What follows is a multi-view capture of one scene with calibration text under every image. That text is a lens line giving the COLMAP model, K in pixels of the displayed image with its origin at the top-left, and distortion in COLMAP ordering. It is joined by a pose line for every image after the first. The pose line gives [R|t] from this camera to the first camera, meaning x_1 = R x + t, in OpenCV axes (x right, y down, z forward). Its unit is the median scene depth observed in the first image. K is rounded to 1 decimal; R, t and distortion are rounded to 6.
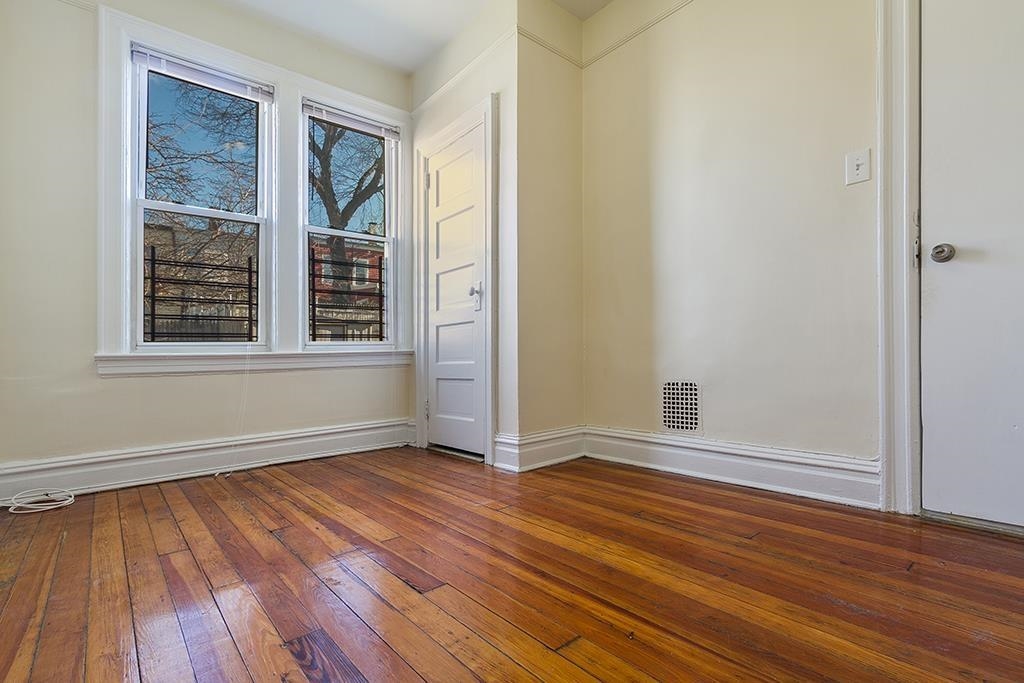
lens RADIAL K [[484.8, 0, 509.5], [0, 484.8, 352.1], [0, 0, 1]] dist [0.000072, 0.000302]
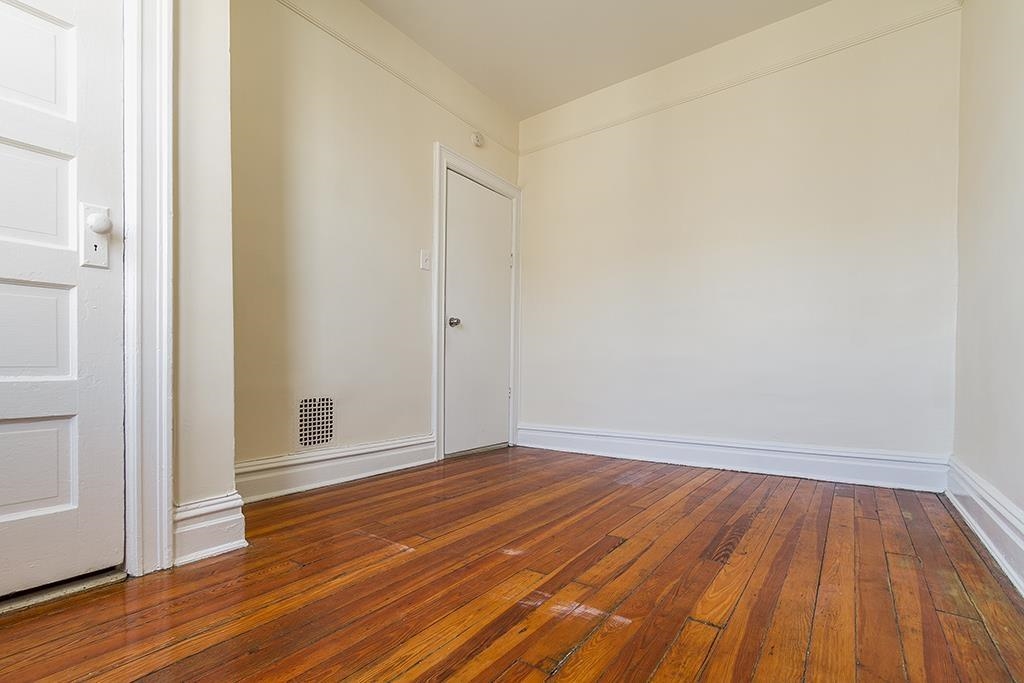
lens RADIAL K [[484.8, 0, 509.5], [0, 484.8, 352.1], [0, 0, 1]] dist [0.000072, 0.000302]
pose [[-0.253441, 0.062144, 0.965353, -0.759920], [-0.001775, 0.997903, -0.064706, 0.030770], [-0.967349, -0.018112, -0.252799, 0.876605]]
